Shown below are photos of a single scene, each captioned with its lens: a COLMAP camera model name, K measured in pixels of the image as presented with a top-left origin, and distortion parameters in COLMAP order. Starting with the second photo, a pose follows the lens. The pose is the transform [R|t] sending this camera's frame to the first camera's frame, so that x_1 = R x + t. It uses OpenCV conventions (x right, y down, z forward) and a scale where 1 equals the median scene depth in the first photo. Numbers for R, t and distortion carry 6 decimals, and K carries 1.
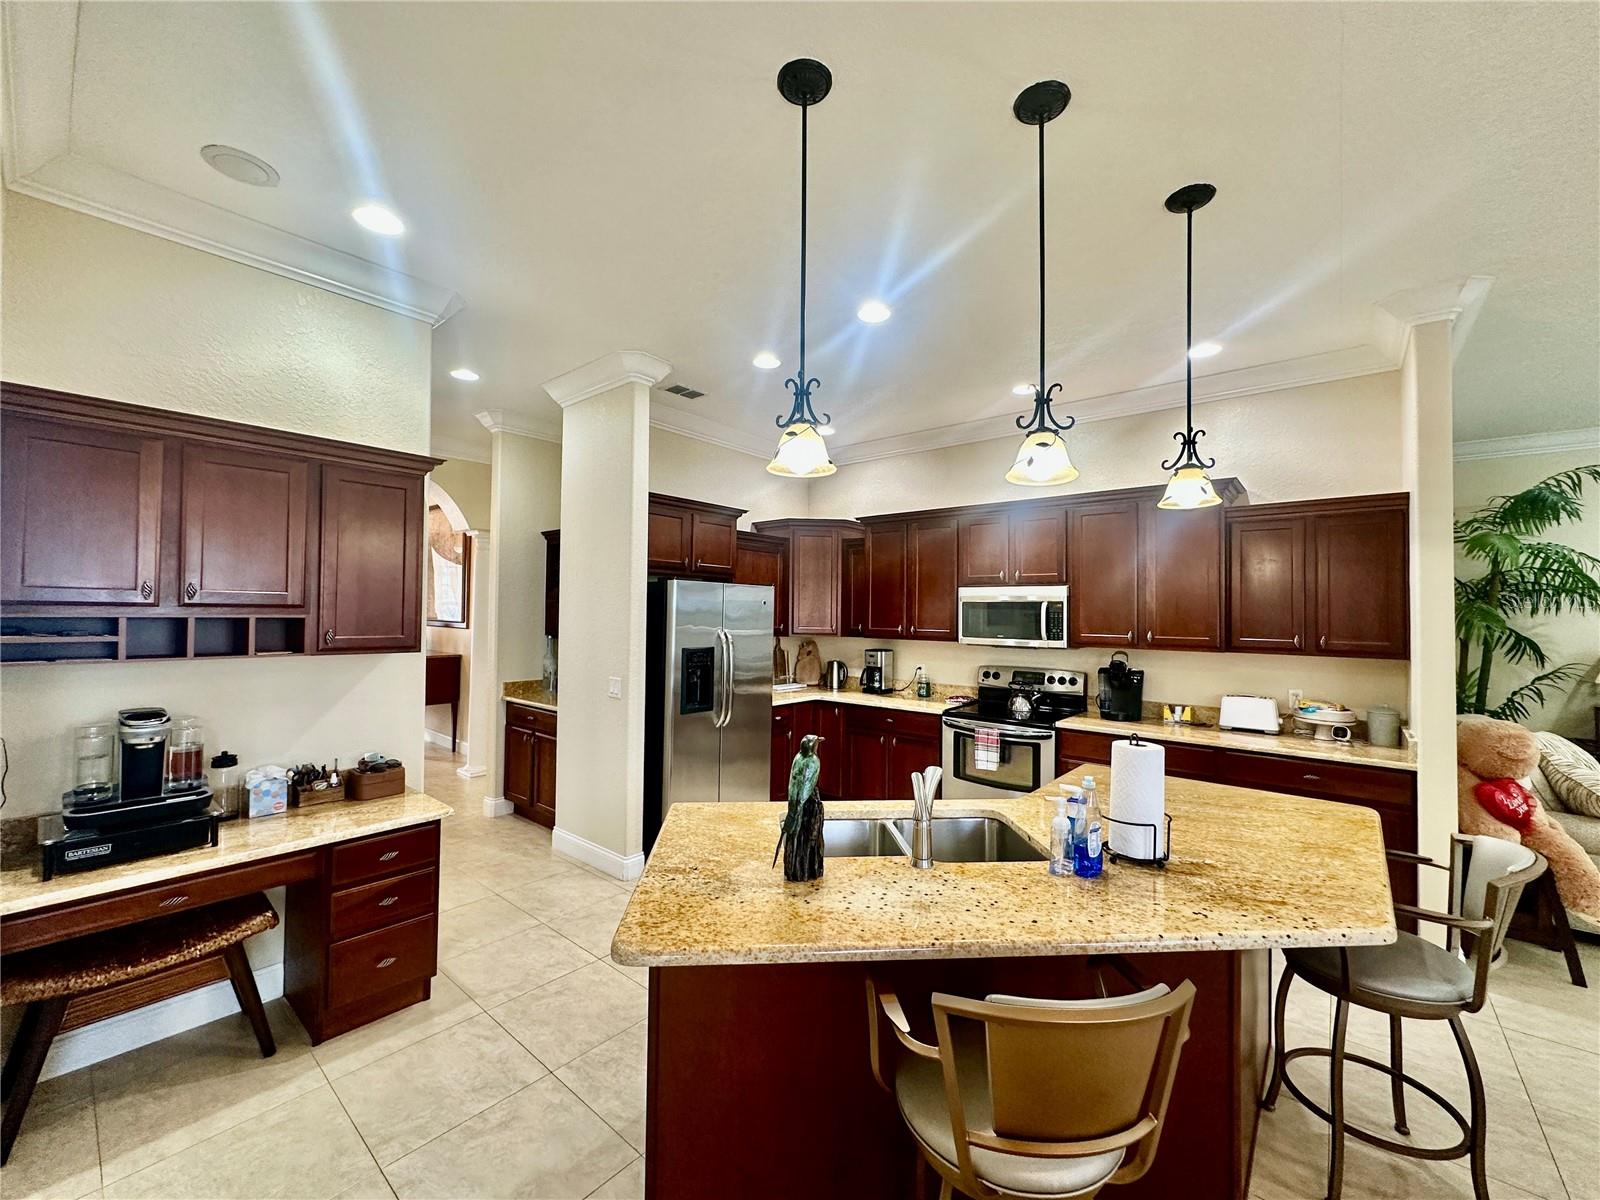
lens RADIAL K [[637.9, 0, 804.4], [0, 637.9, 600.9], [0, 0, 1]] dist [-0.003293, 0.001060]
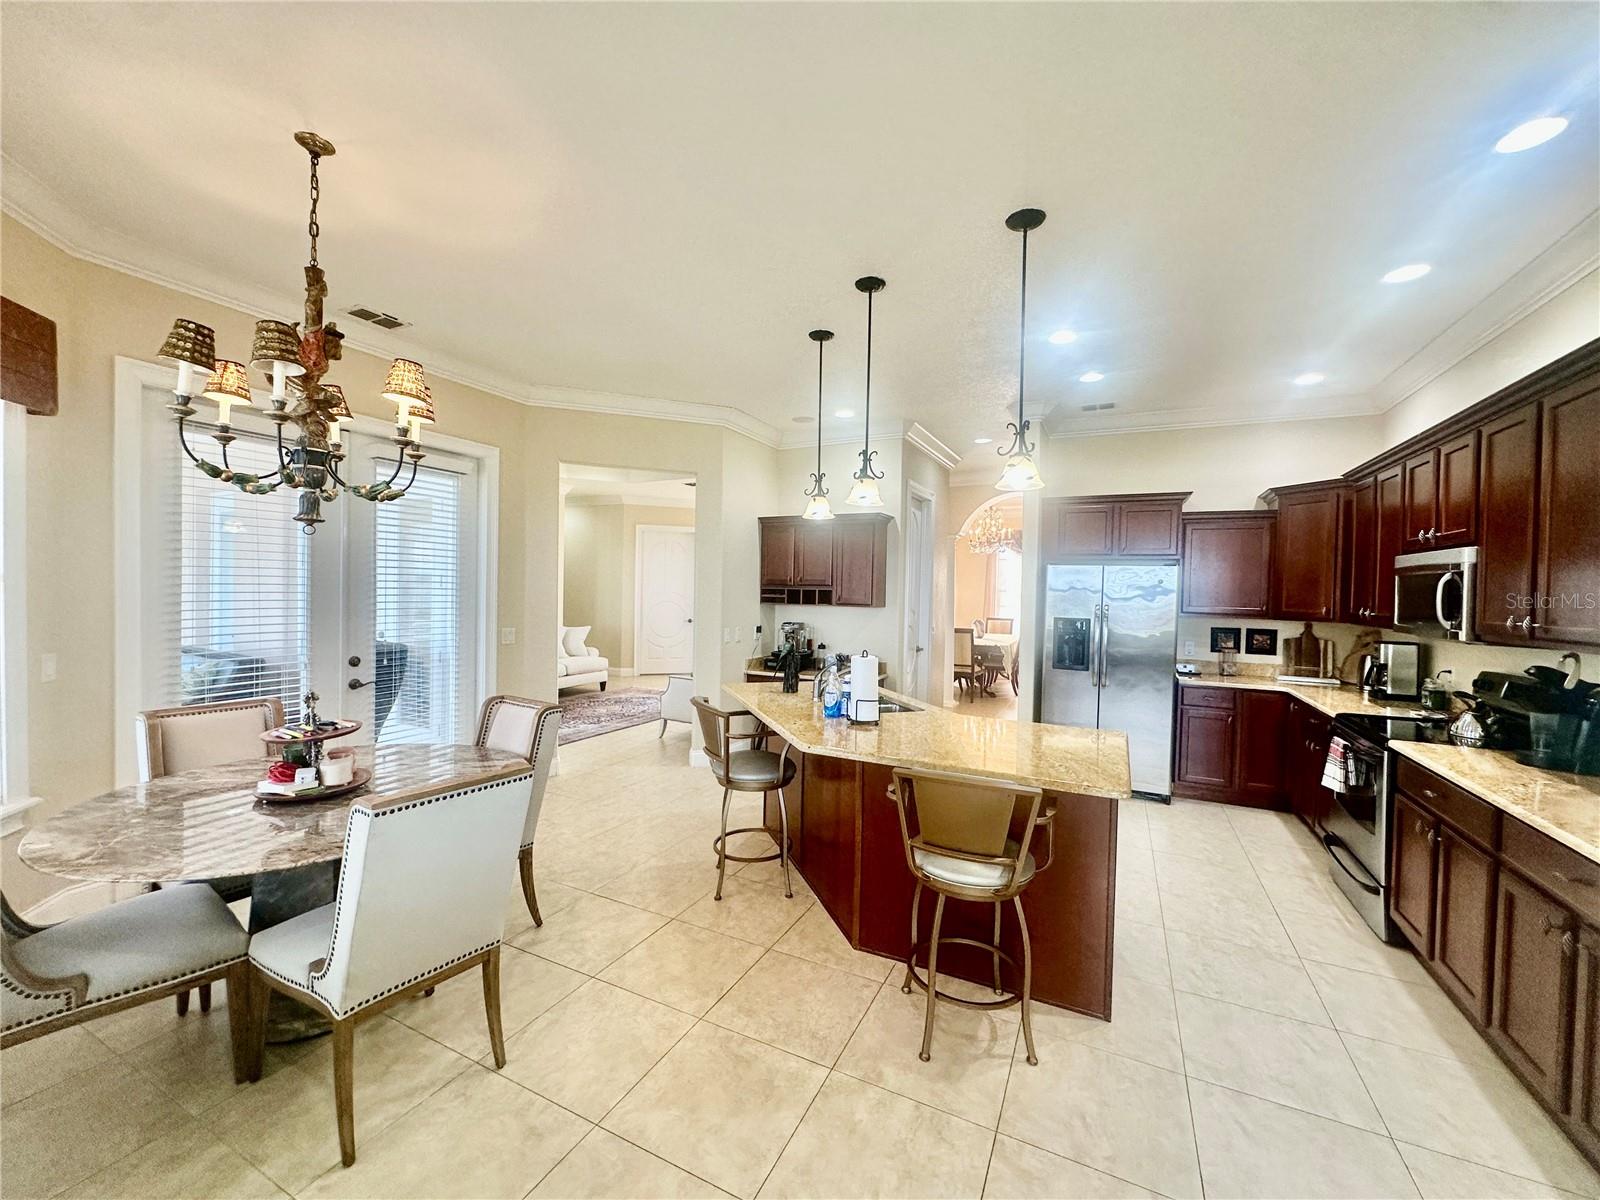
lens RADIAL K [[637.9, 0, 809.9], [0, 637.9, 599.9], [0, 0, 1]] dist [-0.003293, 0.001060]
pose [[0.254159, 0.008974, -0.967121, 0.941153], [0.001430, 0.999952, 0.009654, 0.024941], [0.967161, -0.003837, 0.254135, 0.188762]]
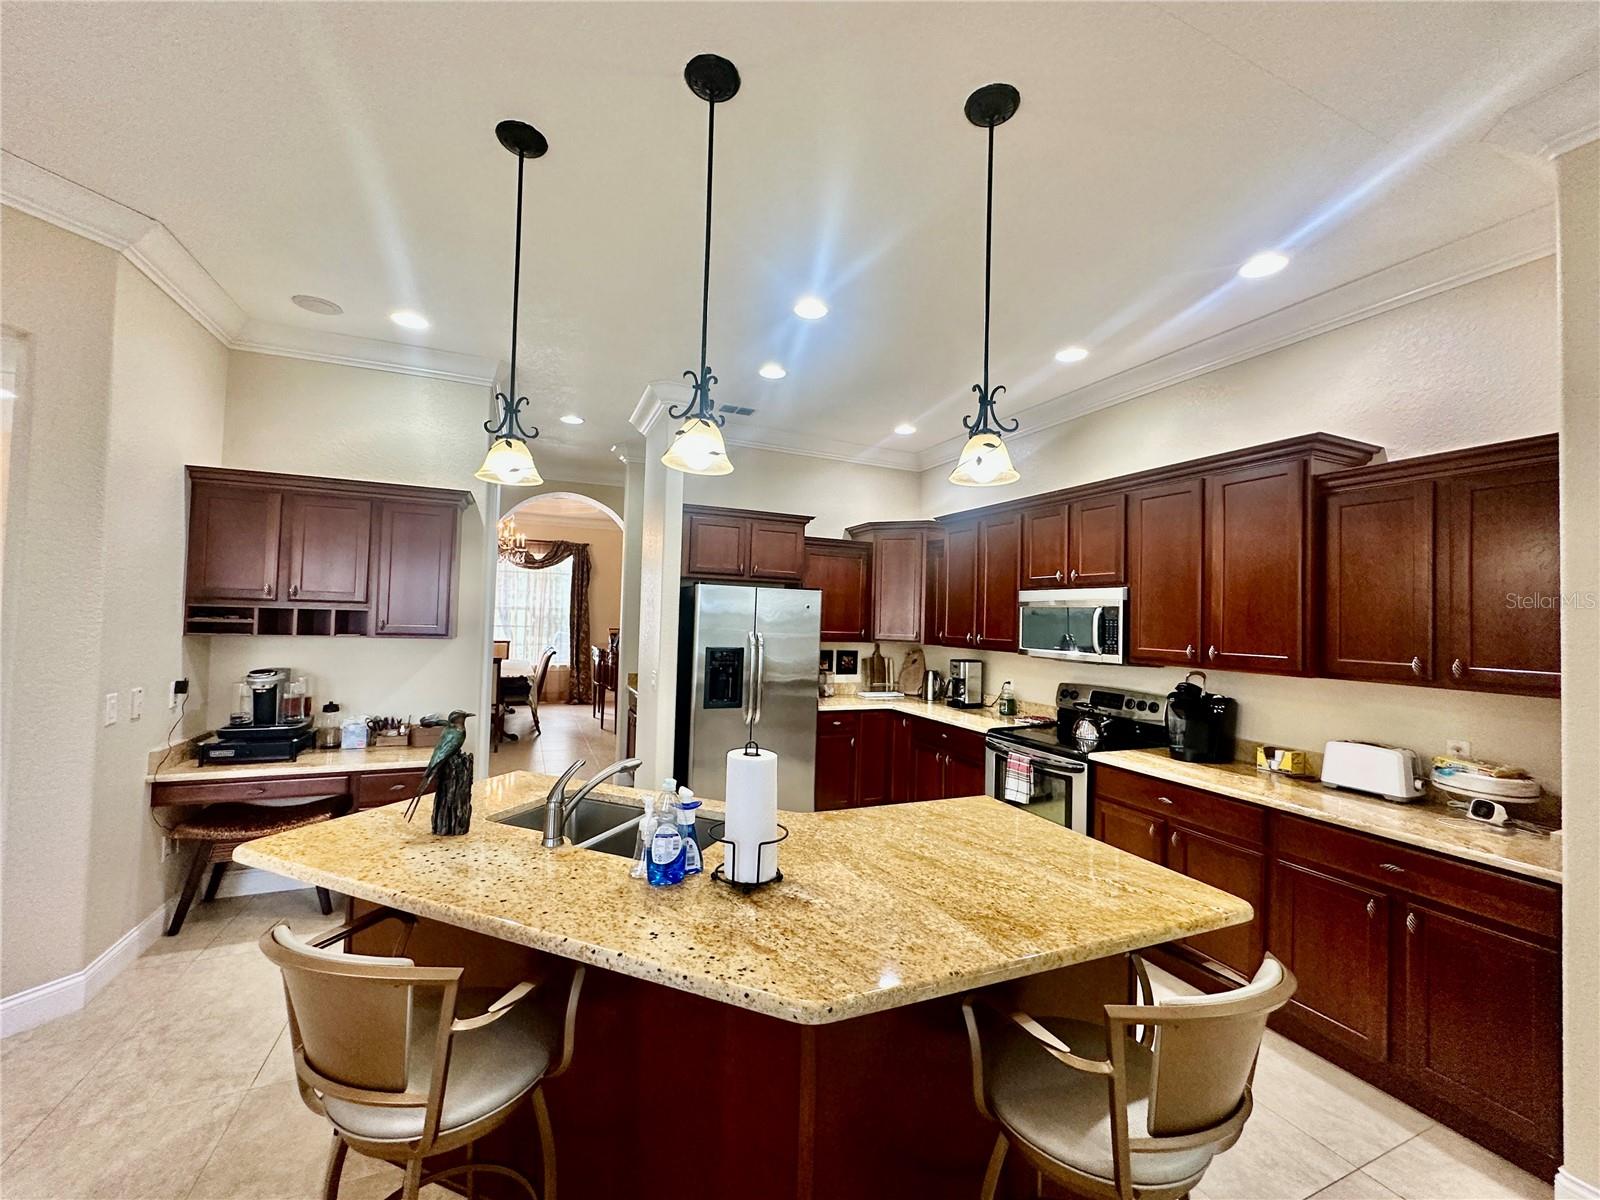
lens RADIAL K [[637.9, 0, 799.2], [0, 637.9, 602.7], [0, 0, 1]] dist [-0.003293, 0.001060]
pose [[0.896928, 0.003566, -0.442163, 0.430633], [-0.009832, 0.999881, -0.011881, 0.010070], [0.442068, 0.015004, 0.896856, 0.097134]]
